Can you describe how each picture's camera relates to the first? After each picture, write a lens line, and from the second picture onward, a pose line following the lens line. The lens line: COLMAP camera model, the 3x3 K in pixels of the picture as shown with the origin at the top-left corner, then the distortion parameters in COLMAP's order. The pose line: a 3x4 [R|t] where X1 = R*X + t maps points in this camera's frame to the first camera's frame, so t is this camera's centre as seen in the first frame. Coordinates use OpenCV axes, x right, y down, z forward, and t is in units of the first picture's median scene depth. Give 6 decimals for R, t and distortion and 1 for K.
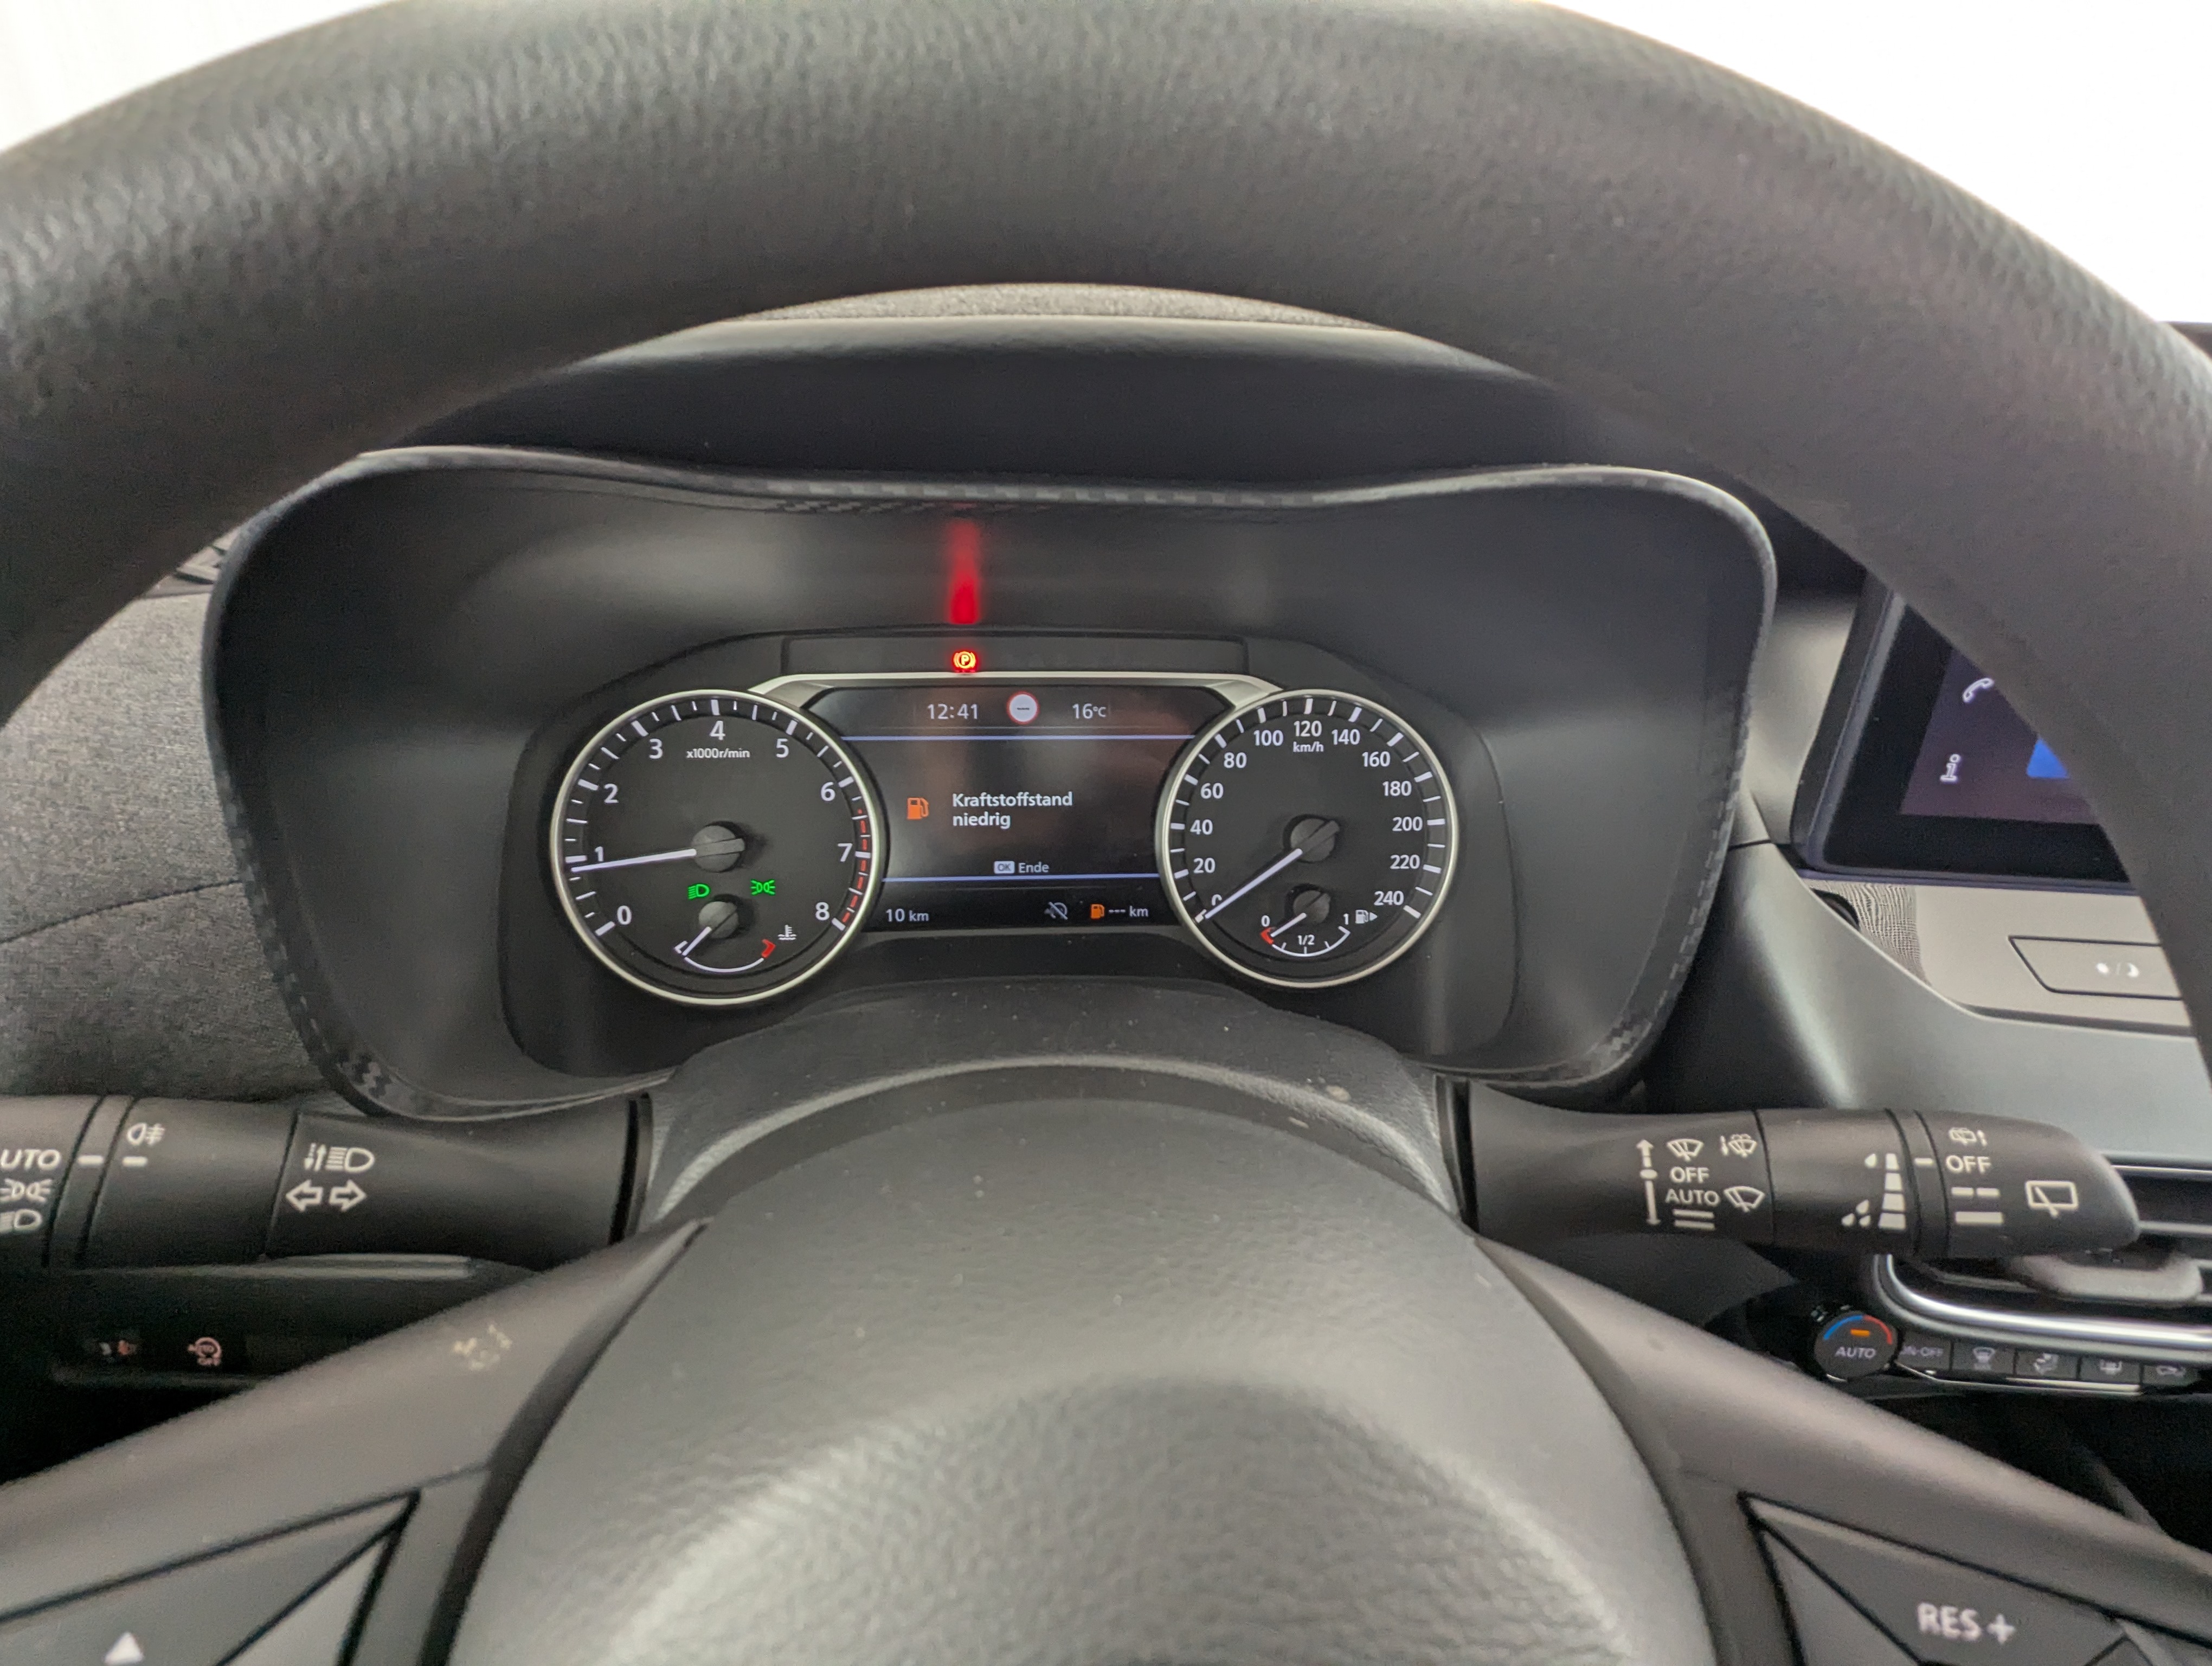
lens RADIAL K [[1035.2, 0, 1106.0], [0, 1035.2, 833.0], [0, 0, 1]] dist [0.000769, -0.001451]
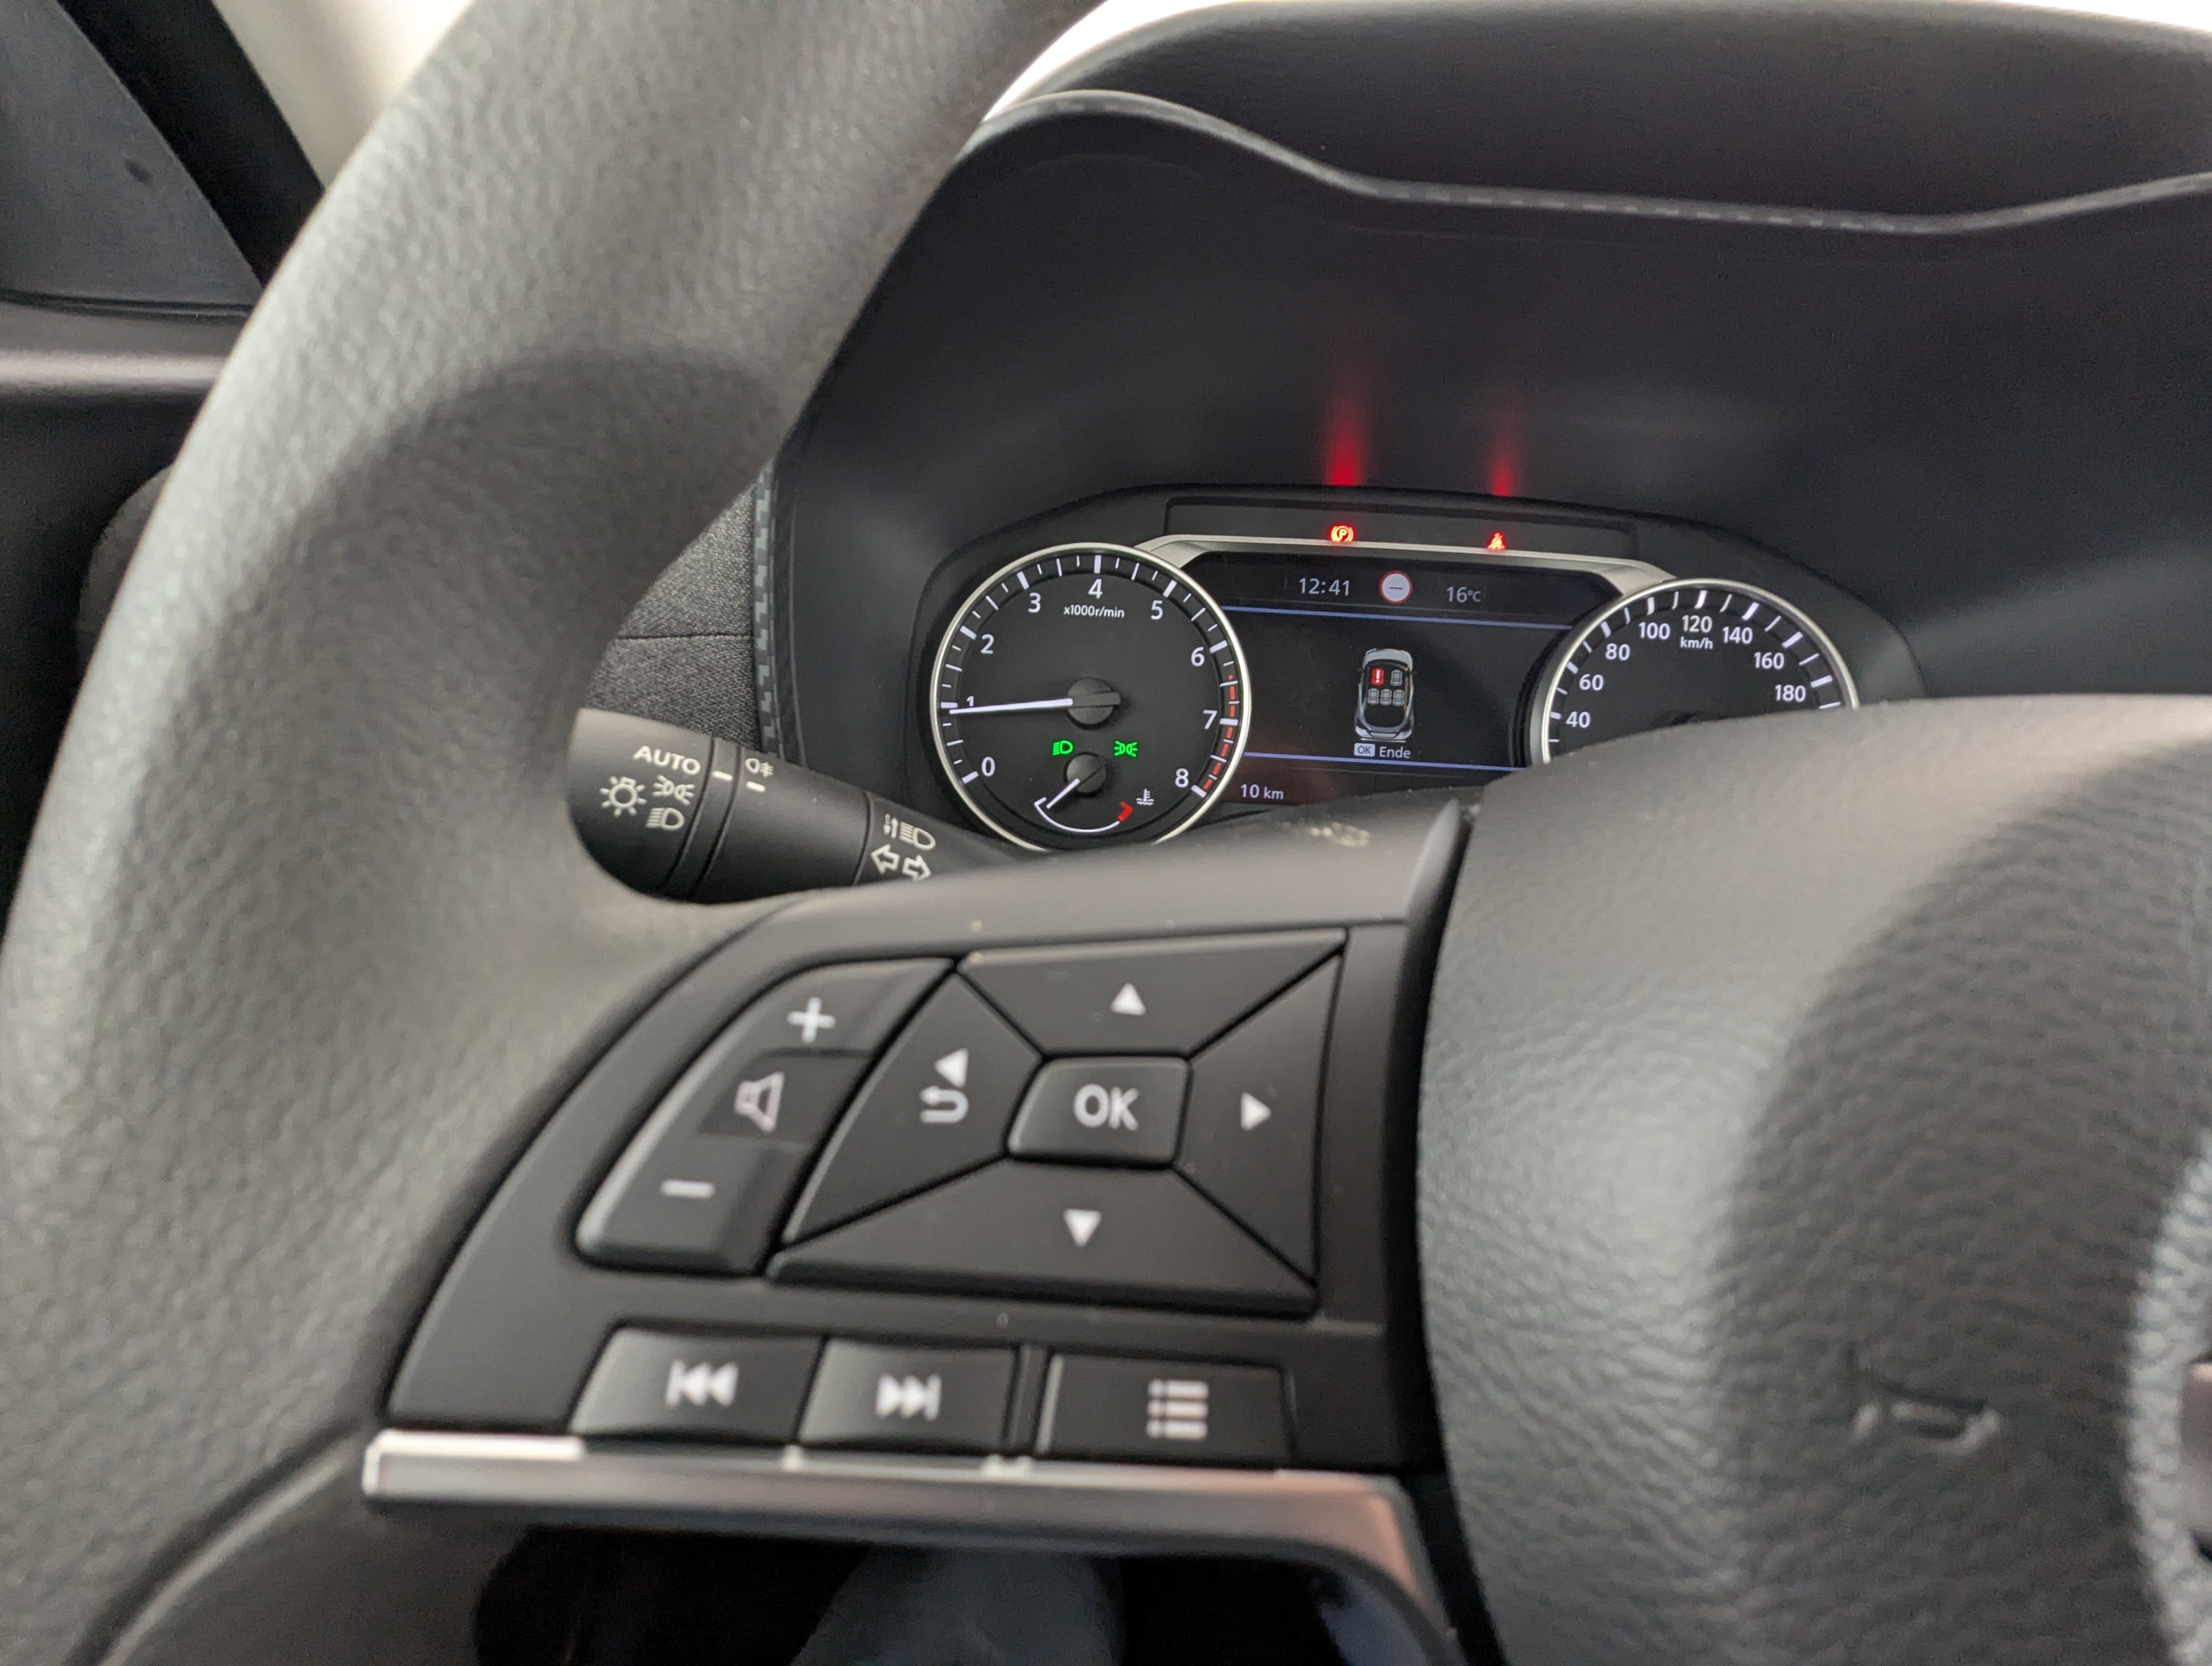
lens RADIAL K [[1035.2, 0, 1106.0], [0, 1035.2, 833.0], [0, 0, 1]] dist [0.000769, -0.001451]
pose [[0.993991, 0.064221, -0.088647, -0.256865], [-0.070612, 0.994978, -0.070942, 0.203046], [0.083646, 0.076775, 0.993534, 0.023895]]
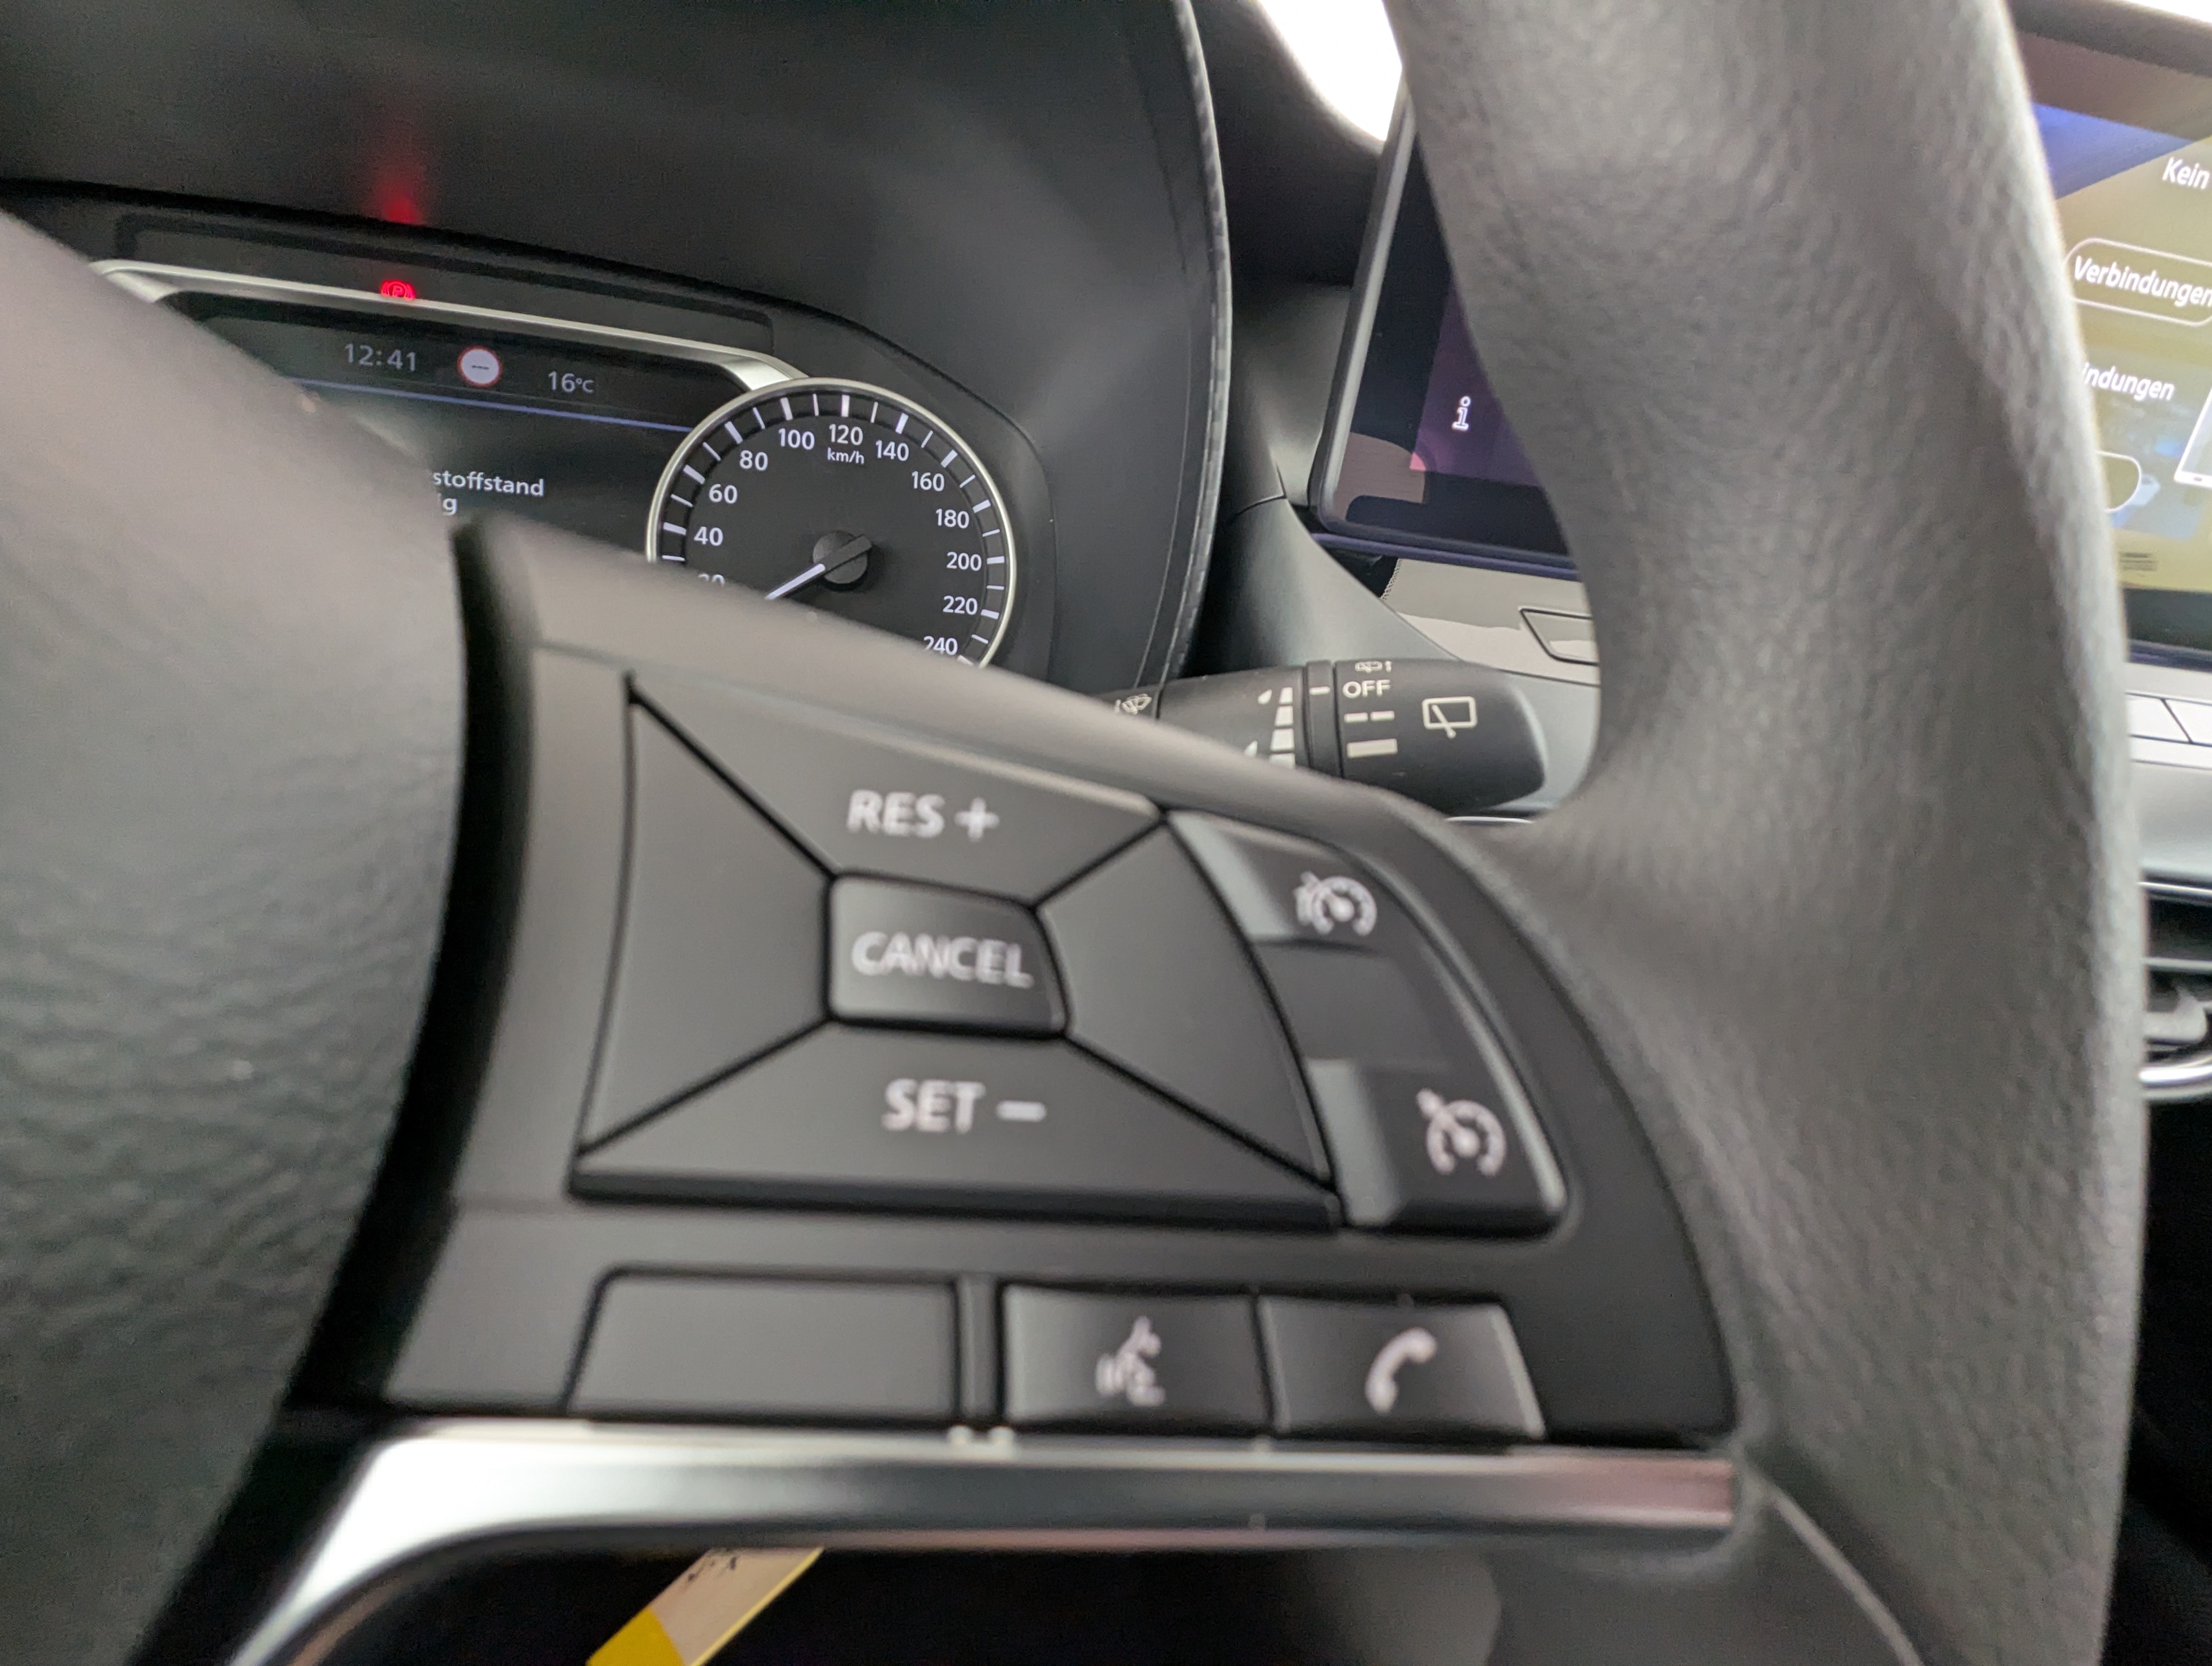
lens RADIAL K [[1035.2, 0, 1106.0], [0, 1035.2, 833.0], [0, 0, 1]] dist [0.000769, -0.001451]
pose [[0.983188, 0.041588, 0.177798, 0.276794], [-0.034423, 0.998473, -0.043196, 0.265447], [-0.179323, 0.036349, 0.983119, 0.137908]]
